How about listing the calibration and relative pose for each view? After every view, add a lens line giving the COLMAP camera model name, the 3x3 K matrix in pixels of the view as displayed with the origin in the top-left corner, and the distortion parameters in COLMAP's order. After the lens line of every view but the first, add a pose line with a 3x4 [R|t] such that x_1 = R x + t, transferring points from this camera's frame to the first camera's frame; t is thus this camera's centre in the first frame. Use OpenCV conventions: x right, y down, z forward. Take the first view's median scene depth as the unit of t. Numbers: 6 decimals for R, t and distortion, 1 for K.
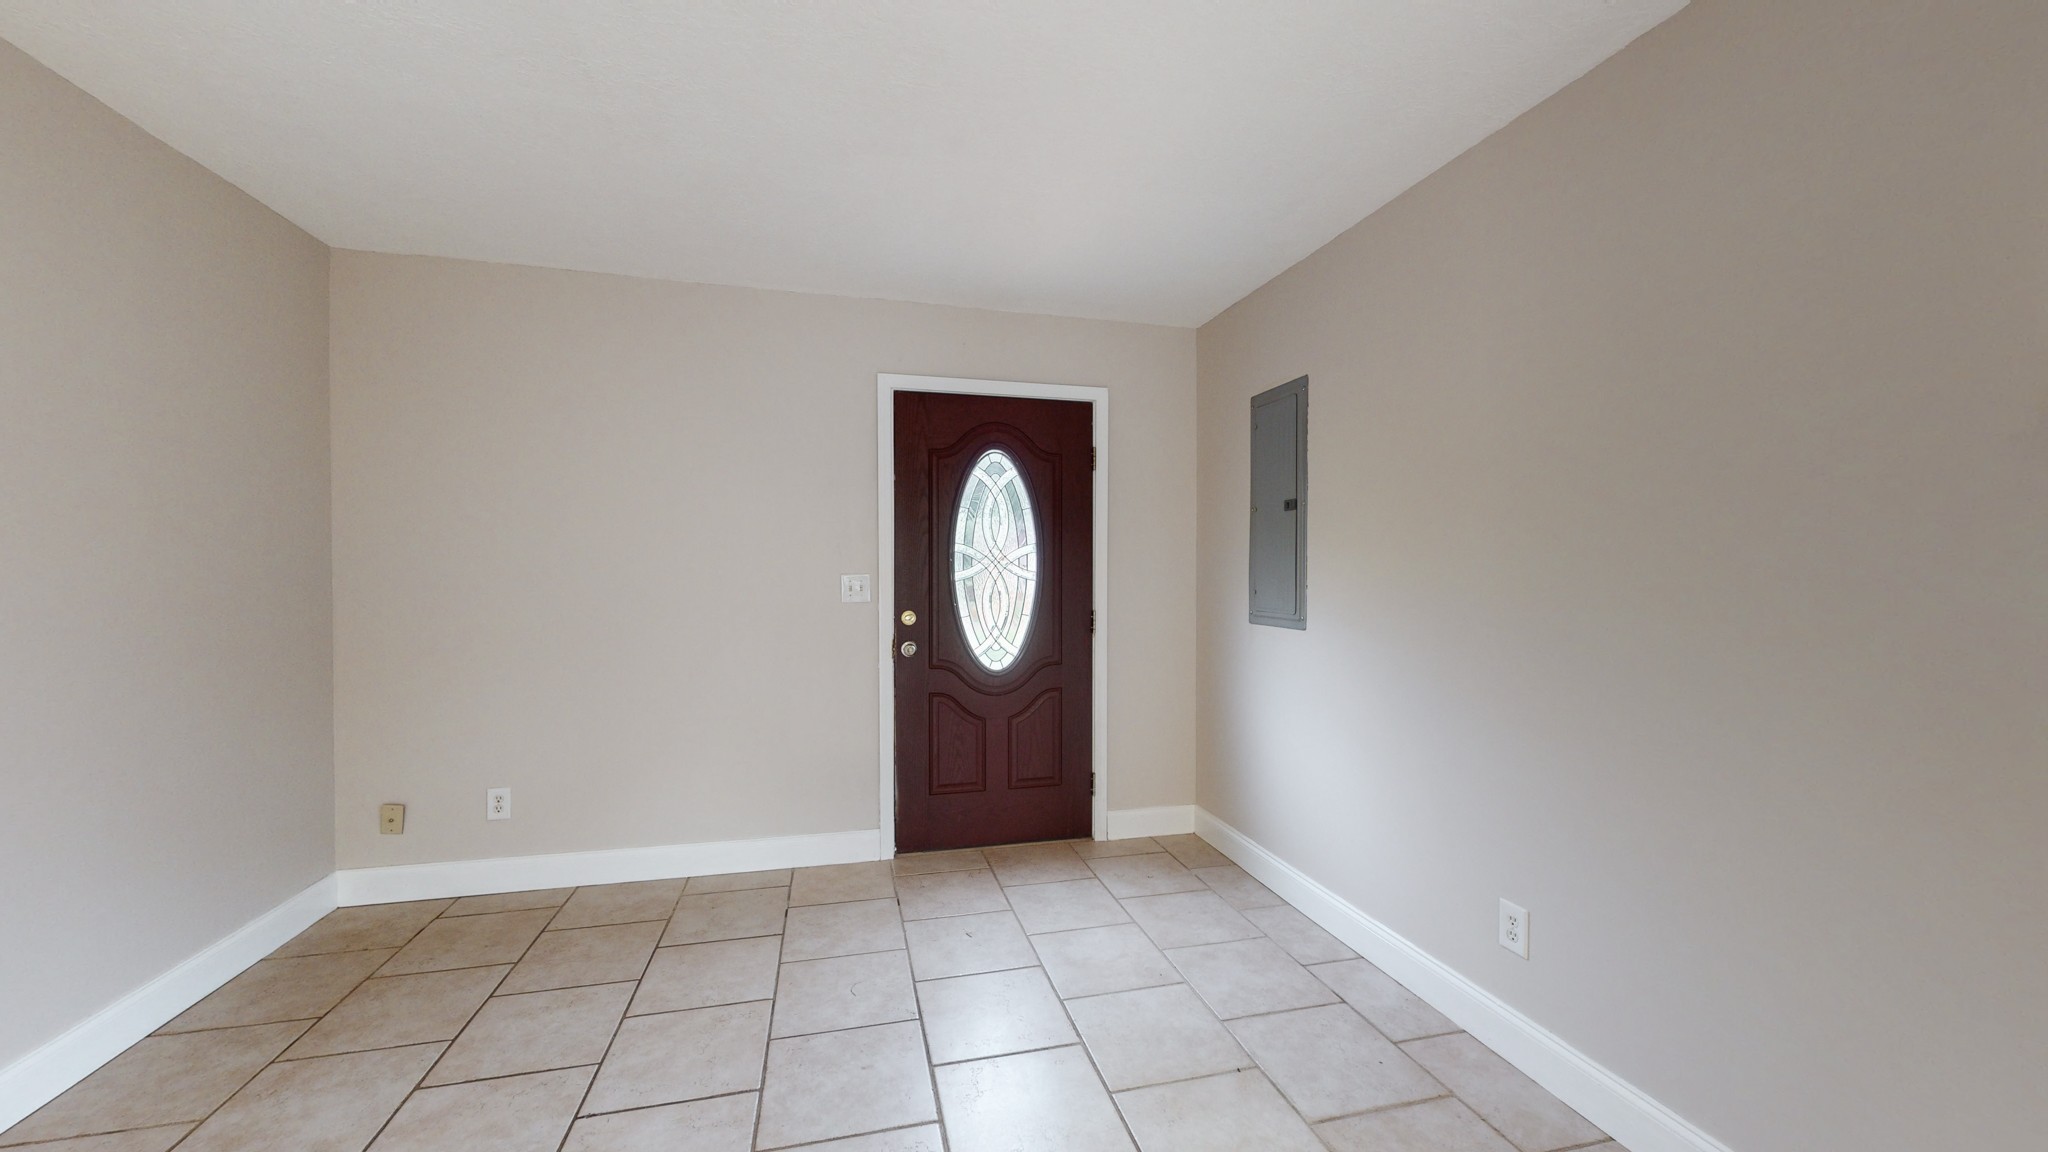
lens RADIAL K [[752.9, 0, 1024.1], [0, 752.9, 578.5], [0, 0, 1]] dist [0.000276, 0.000011]
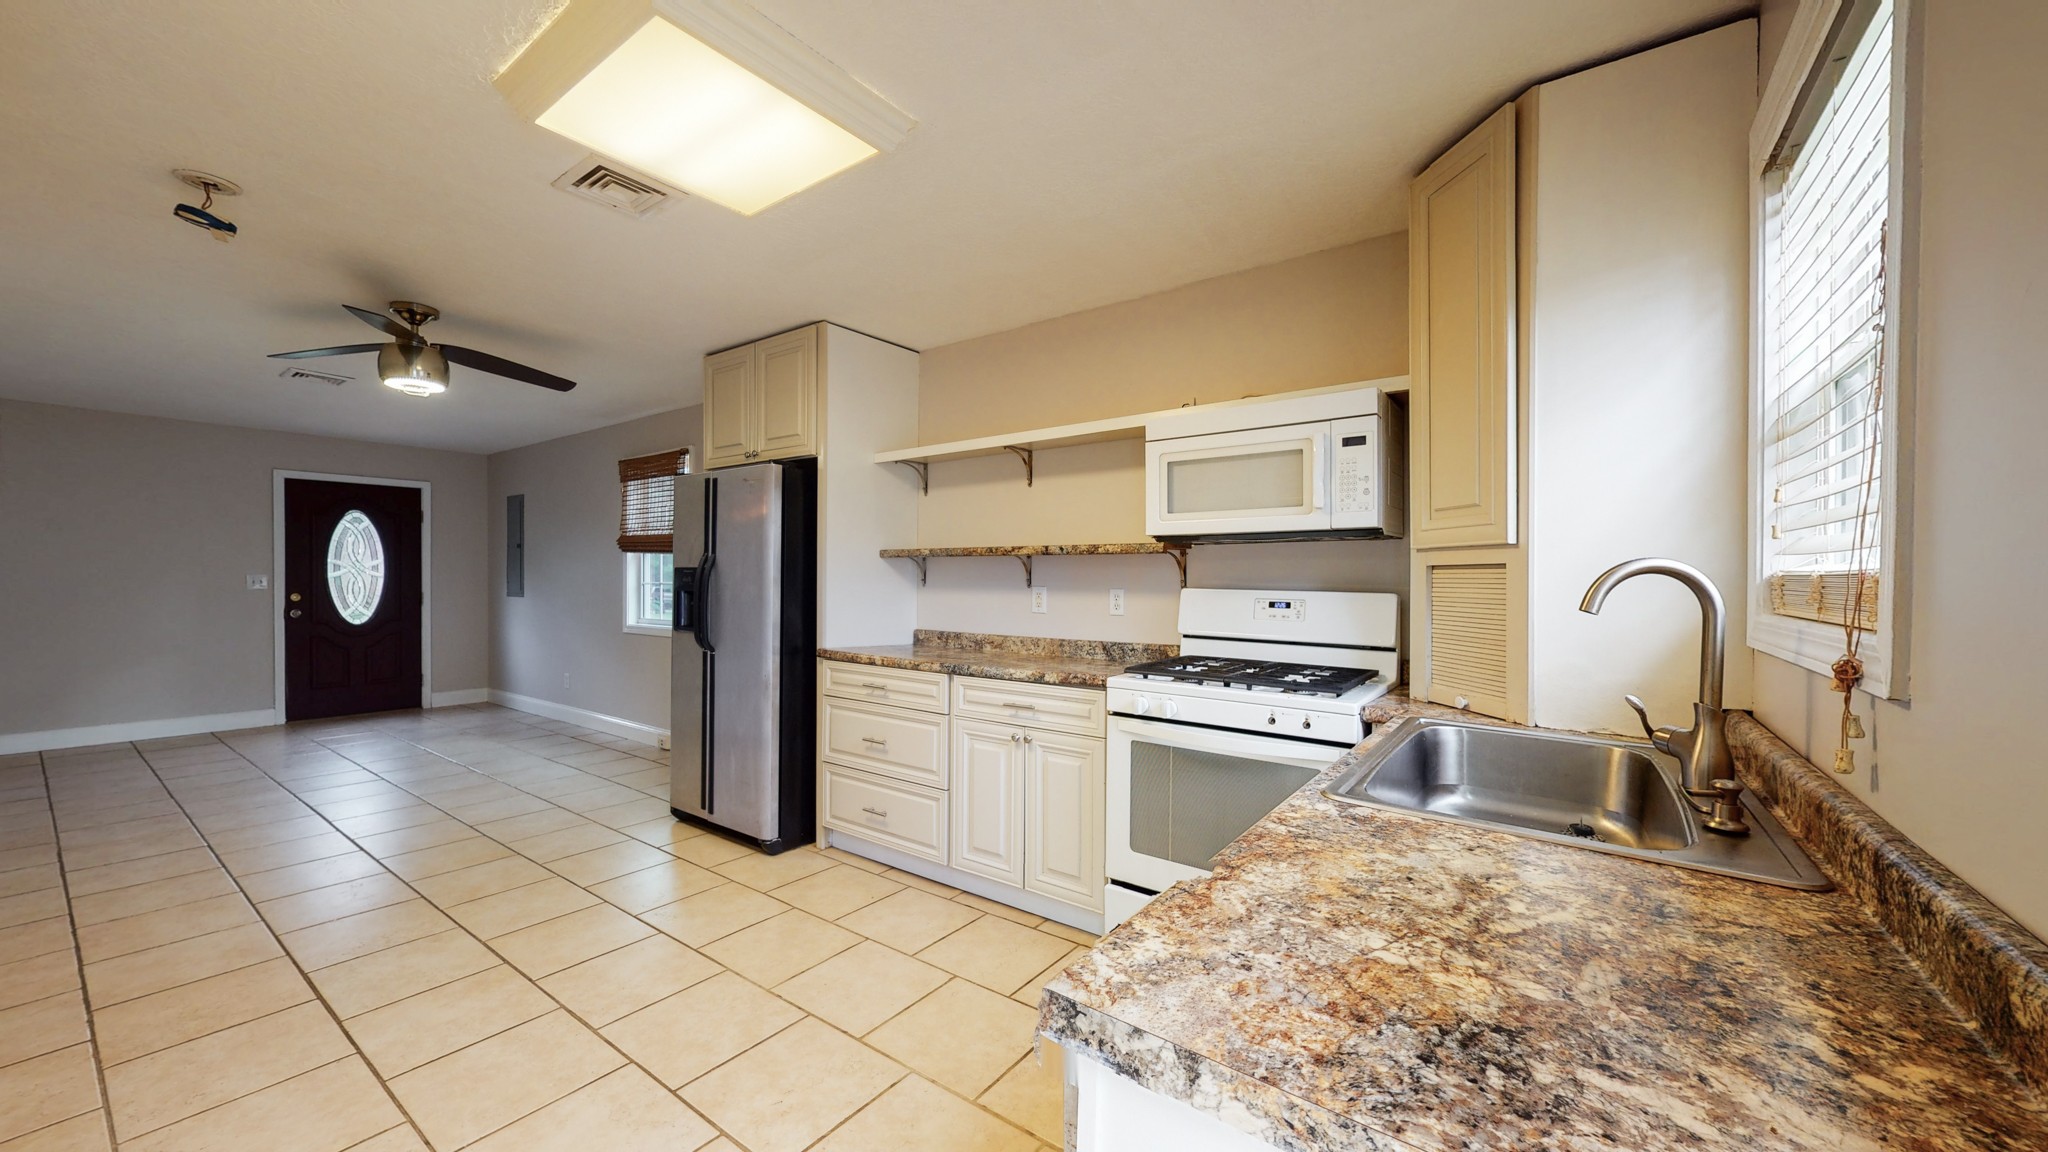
lens RADIAL K [[752.9, 0, 1024.1], [0, 752.9, 578.5], [0, 0, 1]] dist [0.000276, 0.000011]
pose [[0.772590, -0.002214, 0.634902, 0.065206], [0.004321, 0.999989, -0.001770, 0.017122], [-0.634891, 0.004111, 0.772591, -1.737419]]
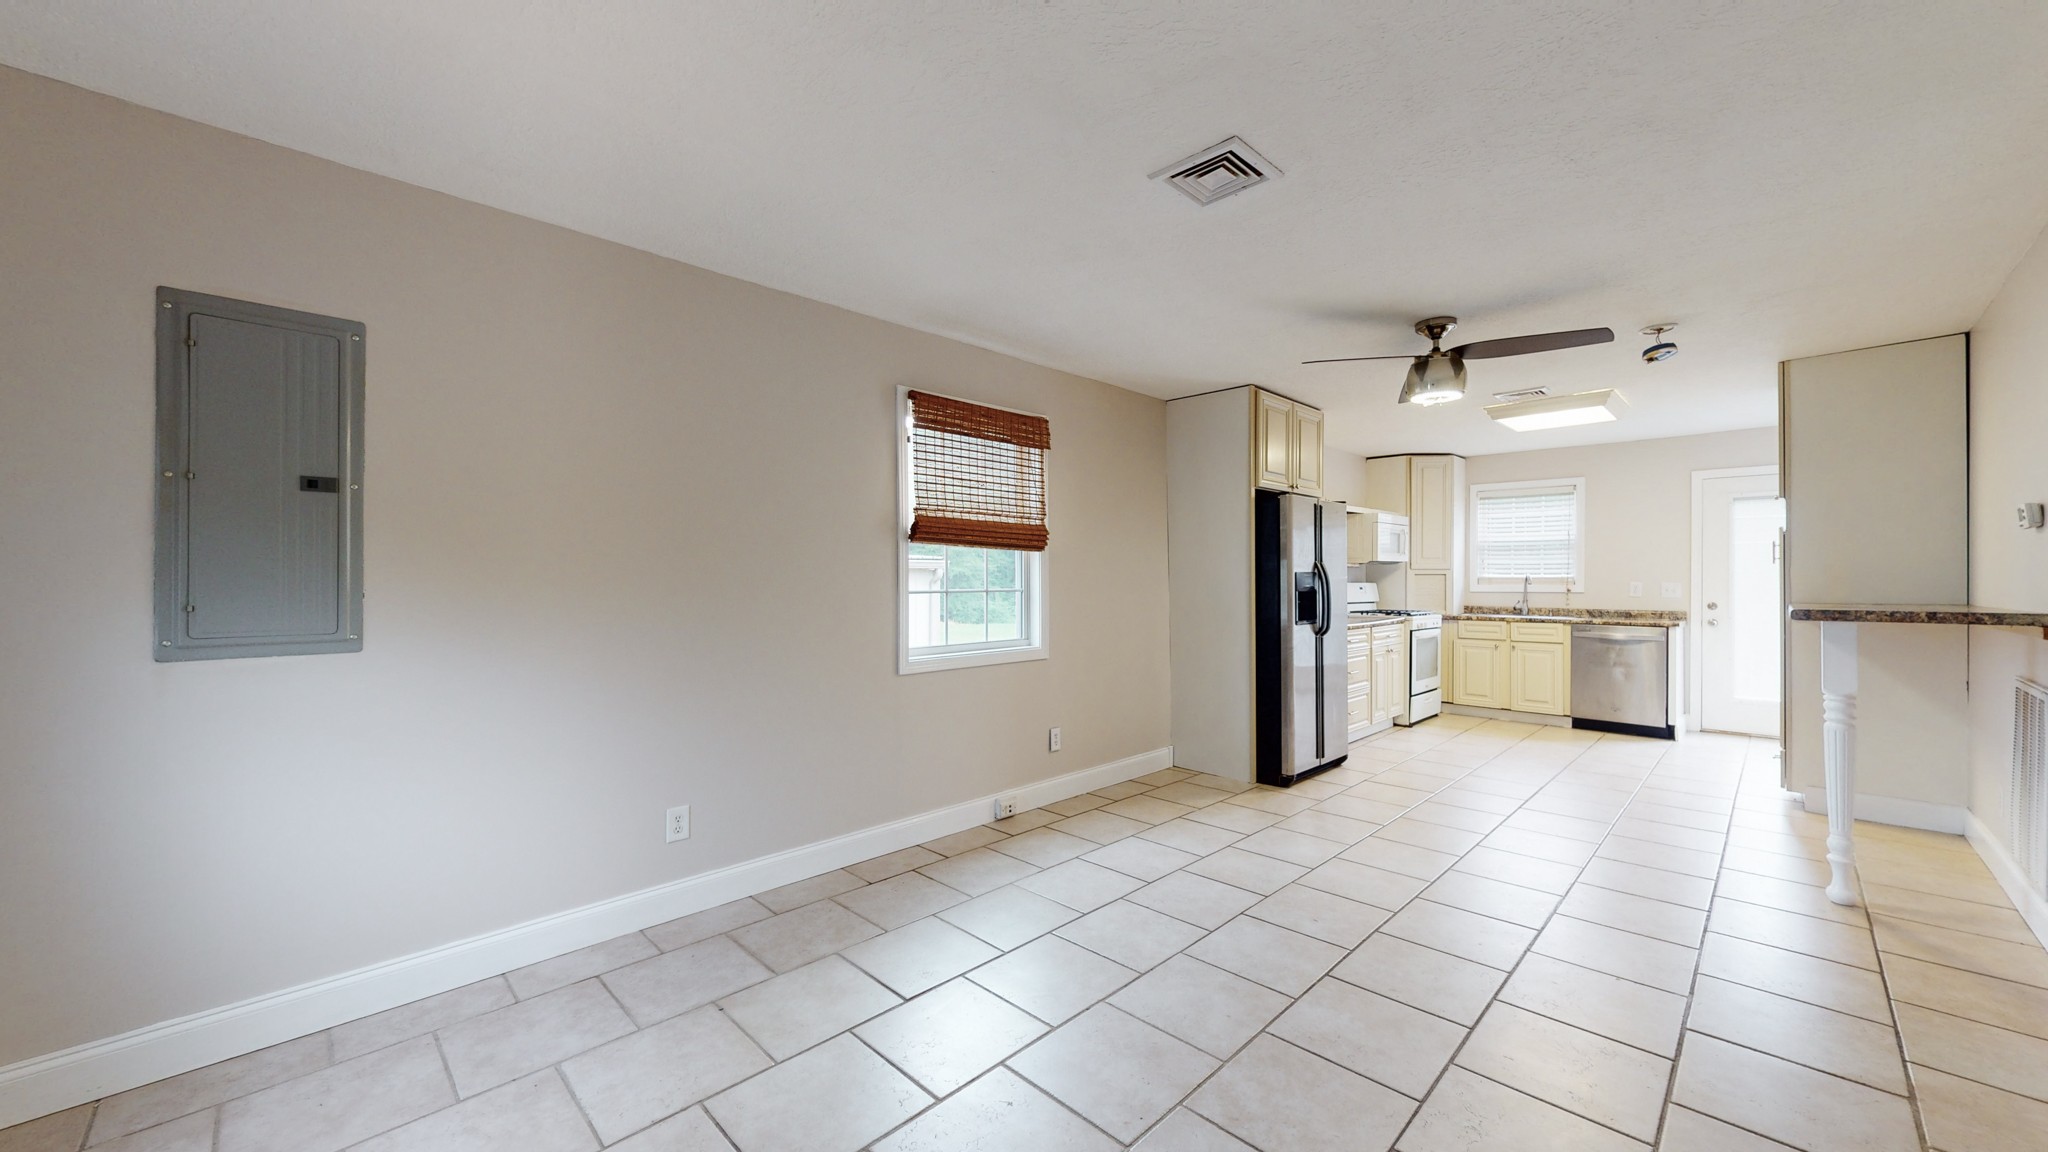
lens RADIAL K [[752.9, 0, 1024.1], [0, 752.9, 578.5], [0, 0, 1]] dist [0.000276, 0.000011]
pose [[-0.510375, -0.002554, 0.859948, -0.562703], [0.007409, 0.999945, 0.007367, -0.006061], [-0.859920, 0.010131, -0.510328, 0.709133]]
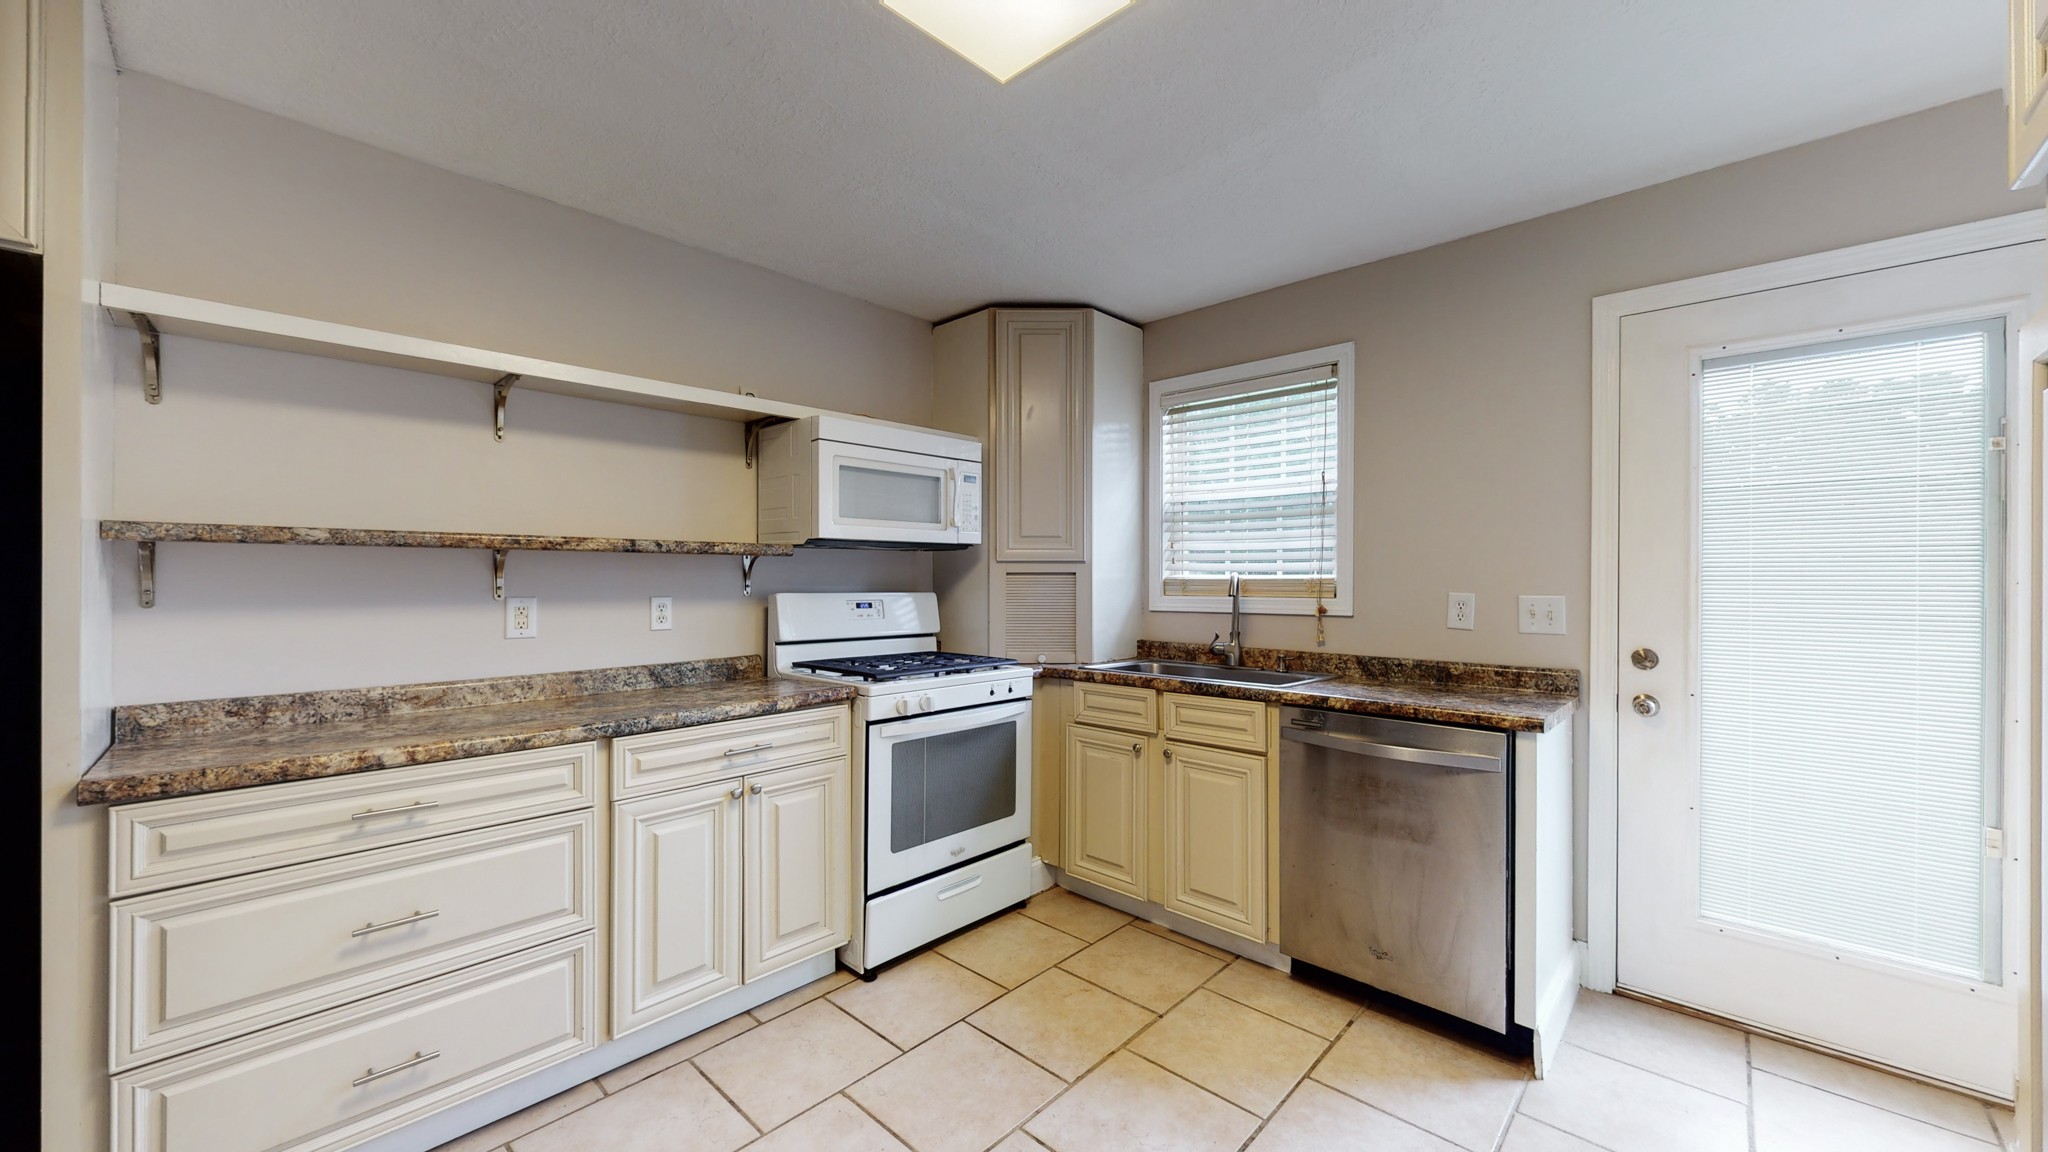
lens RADIAL K [[752.9, 0, 1024.1], [0, 752.9, 578.5], [0, 0, 1]] dist [0.000276, 0.000011]
pose [[-0.540838, -0.001672, 0.841125, -0.084018], [0.006902, 0.999956, 0.006426, 0.007545], [-0.841098, 0.009281, -0.540803, -0.916149]]
